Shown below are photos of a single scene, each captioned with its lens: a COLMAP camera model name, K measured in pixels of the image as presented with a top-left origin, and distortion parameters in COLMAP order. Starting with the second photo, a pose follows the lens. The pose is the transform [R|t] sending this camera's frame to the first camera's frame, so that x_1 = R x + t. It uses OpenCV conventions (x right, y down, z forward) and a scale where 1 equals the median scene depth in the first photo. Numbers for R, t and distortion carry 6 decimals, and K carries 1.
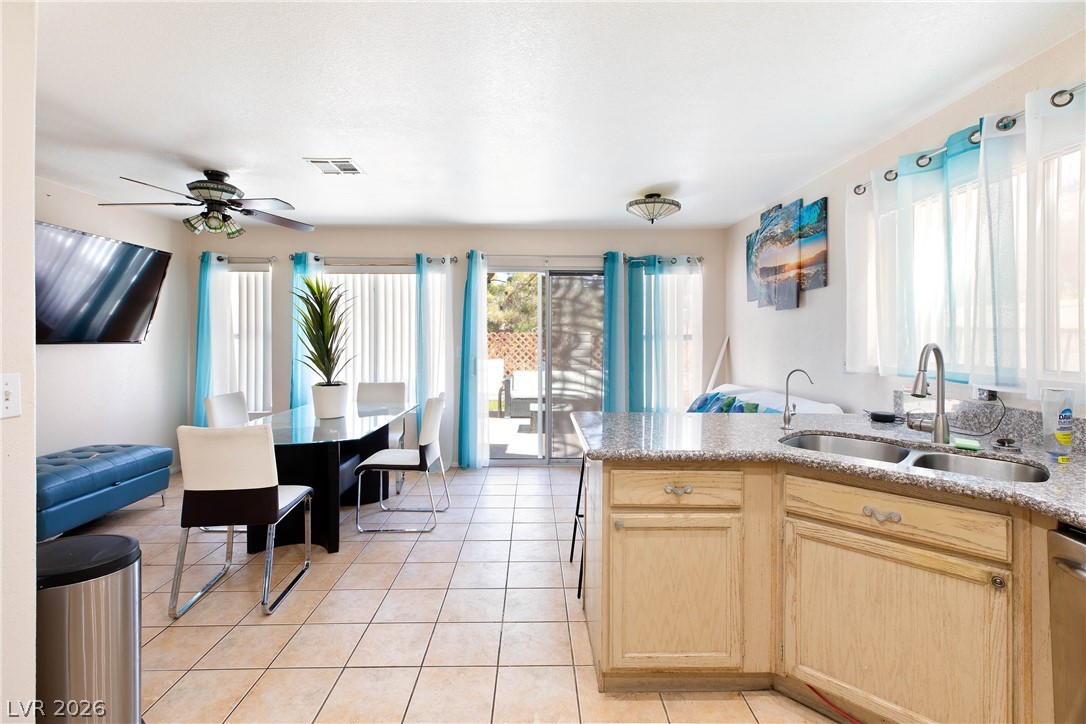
lens RADIAL K [[491.8, 0, 538.1], [0, 491.8, 335.7], [0, 0, 1]] dist [0.001694, 0.000184]
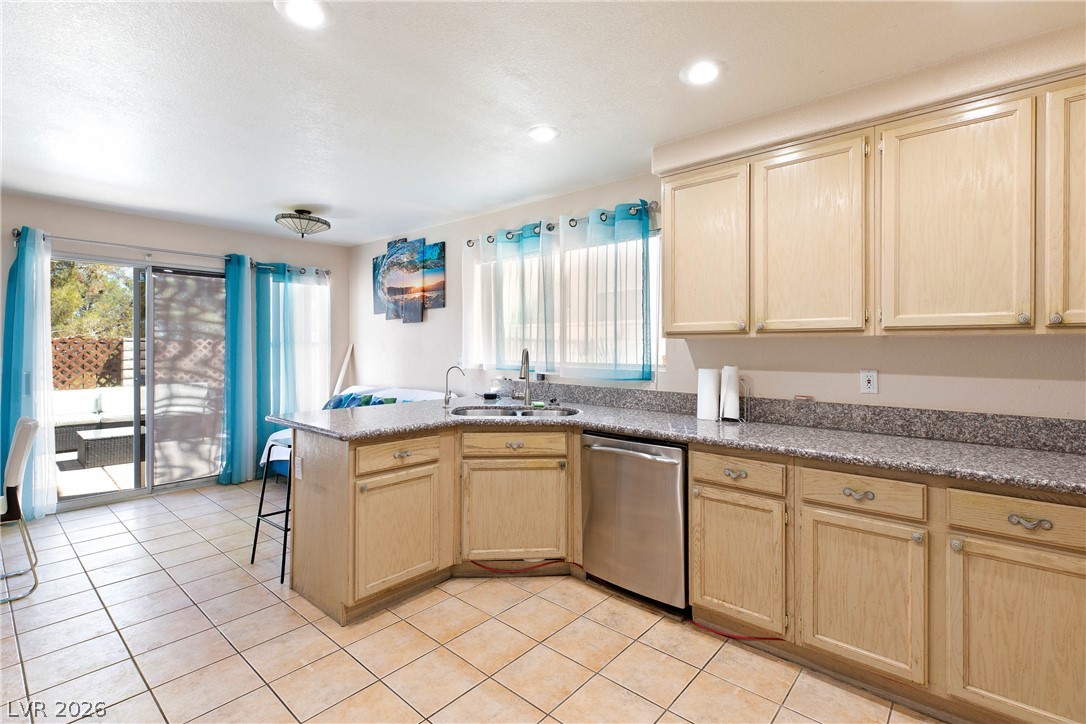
lens RADIAL K [[495.4, 0, 541.8], [0, 495.4, 345.6], [0, 0, 1]] dist [0.000762, 0.000107]
pose [[0.665987, -0.000932, 0.745963, -0.225189], [-0.002933, 0.999988, 0.003868, -0.000167], [-0.745957, -0.004764, 0.665977, -0.101891]]
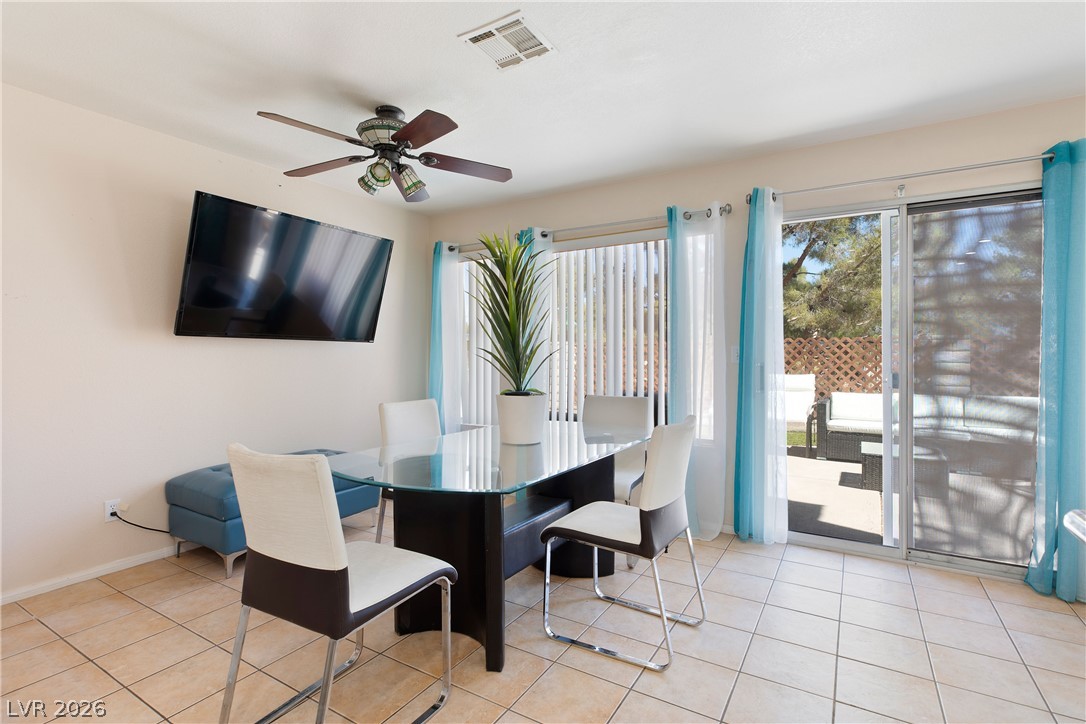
lens RADIAL K [[527.5, 0, 540.0], [0, 527.5, 351.9], [0, 0, 1]] dist [0.002043, -0.000508]
pose [[0.851544, -0.002843, -0.524275, -0.023287], [0.002244, 0.999996, -0.001778, 0.041743], [0.524278, 0.000338, 0.851547, 0.383081]]
